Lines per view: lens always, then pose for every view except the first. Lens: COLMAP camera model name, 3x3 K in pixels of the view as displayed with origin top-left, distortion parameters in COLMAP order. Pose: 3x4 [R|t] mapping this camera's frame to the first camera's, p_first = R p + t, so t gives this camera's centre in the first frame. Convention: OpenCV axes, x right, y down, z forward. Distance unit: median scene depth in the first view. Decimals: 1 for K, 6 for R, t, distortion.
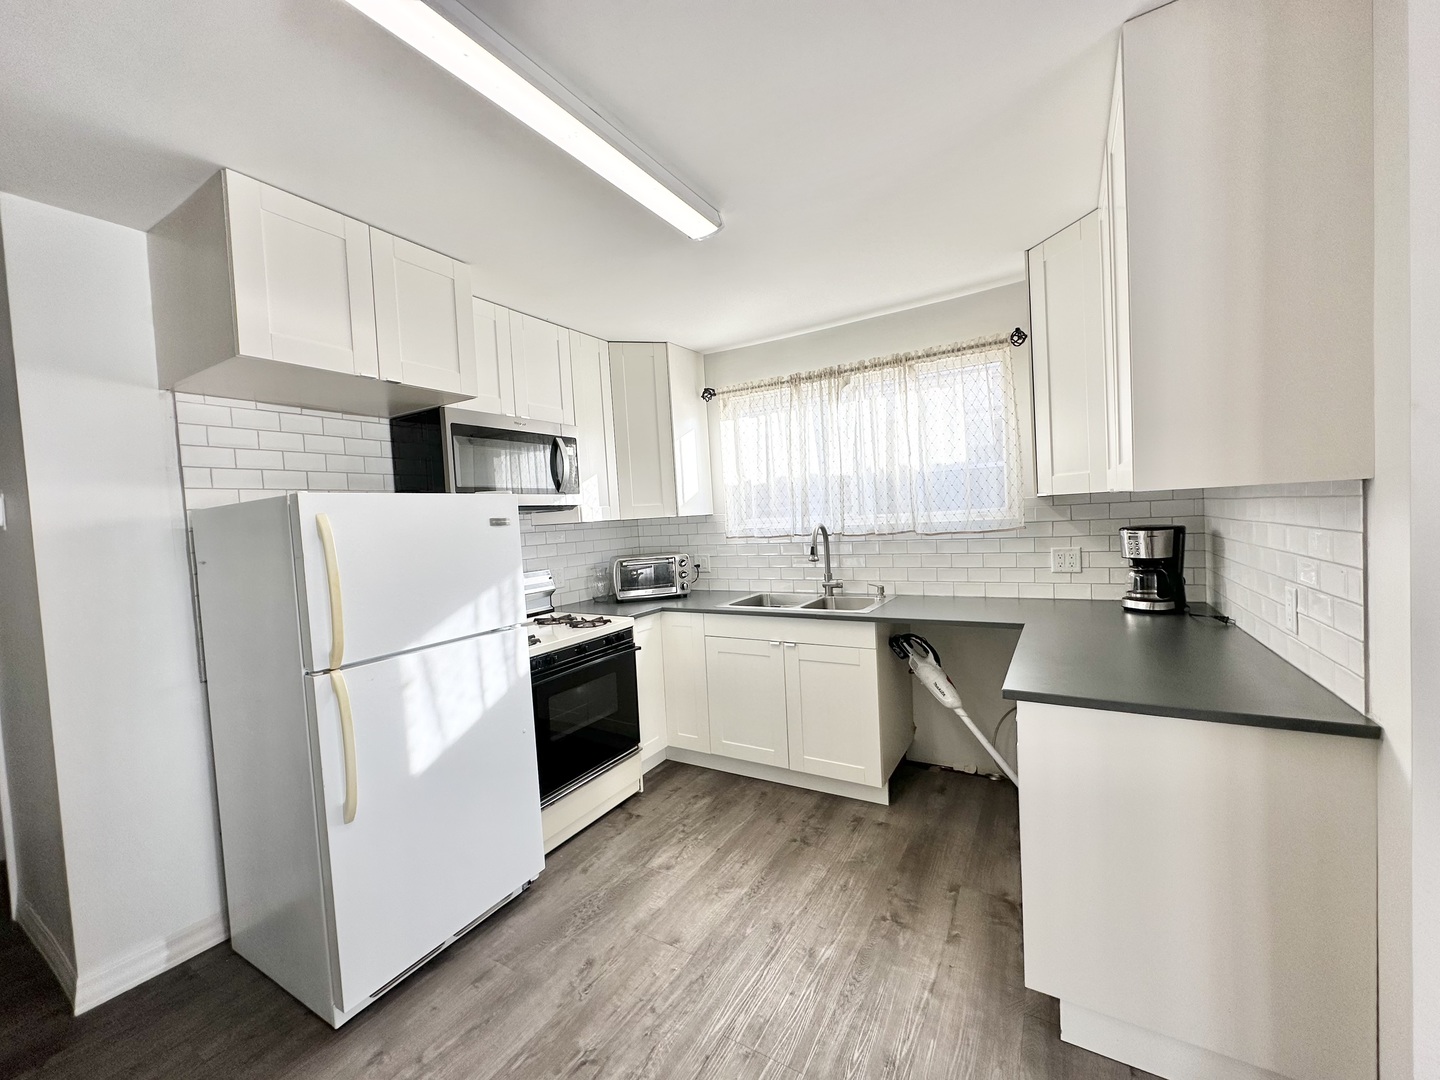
lens RADIAL K [[571.0, 0, 718.6], [0, 571.0, 541.2], [0, 0, 1]] dist [-0.003239, 0.000124]
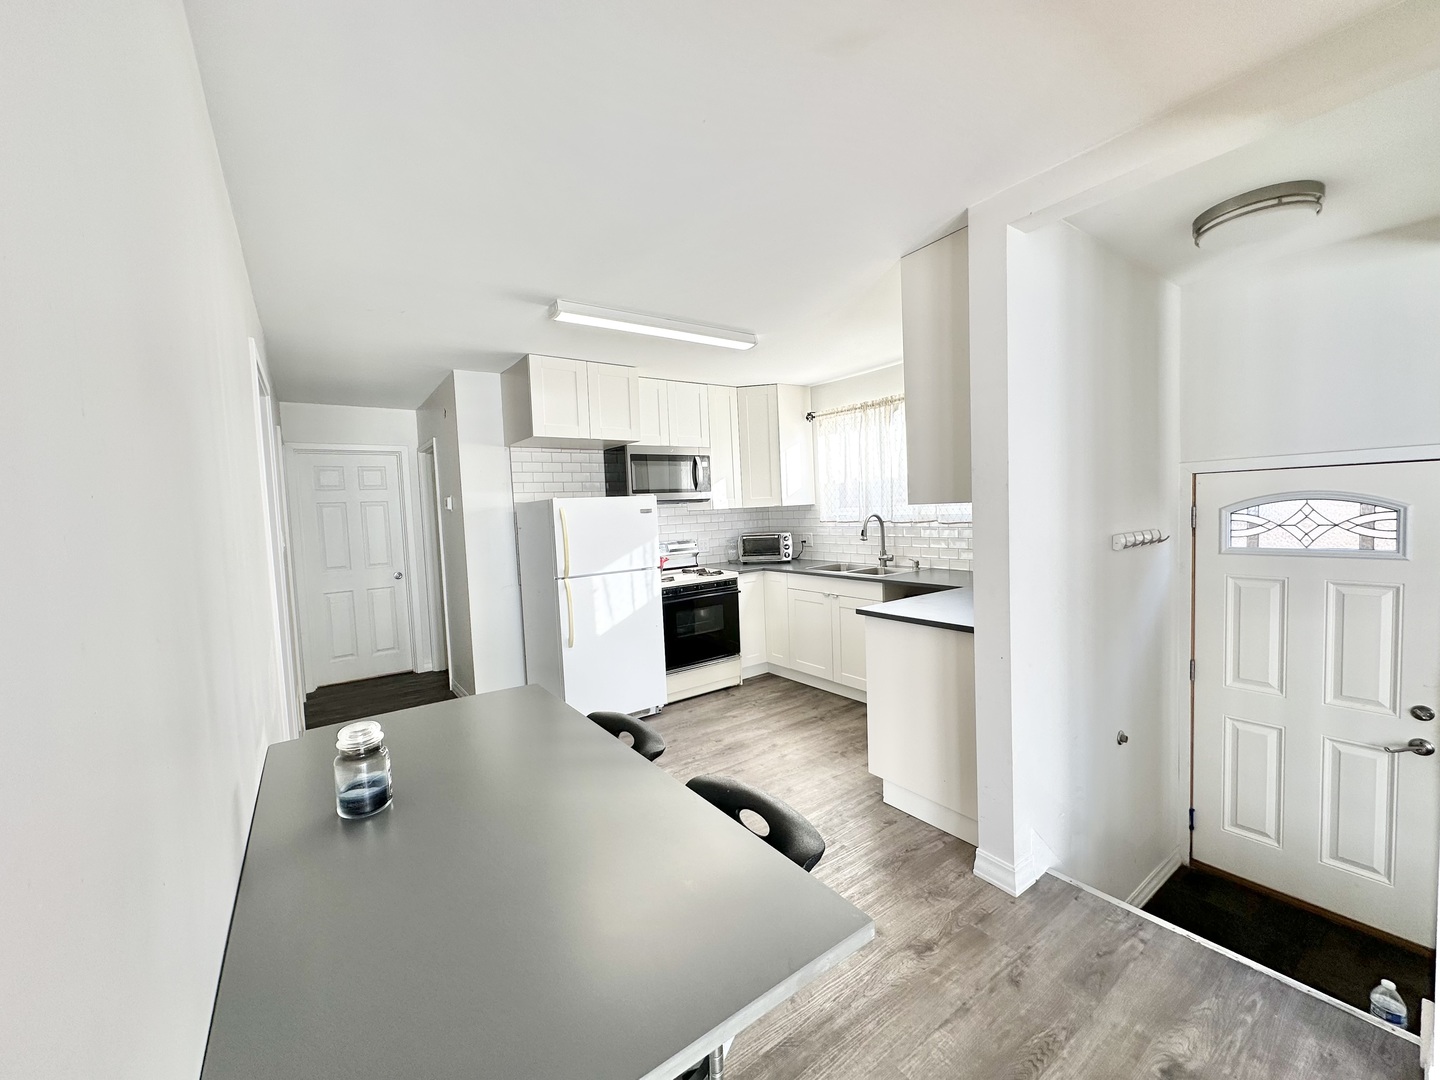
lens RADIAL K [[571.0, 0, 719.1], [0, 571.0, 540.5], [0, 0, 1]] dist [-0.003239, 0.000124]
pose [[0.919978, 0.037665, -0.390157, 0.412865], [-0.023015, 0.998846, 0.042158, -0.016103], [0.391294, -0.029804, 0.919783, -0.451966]]
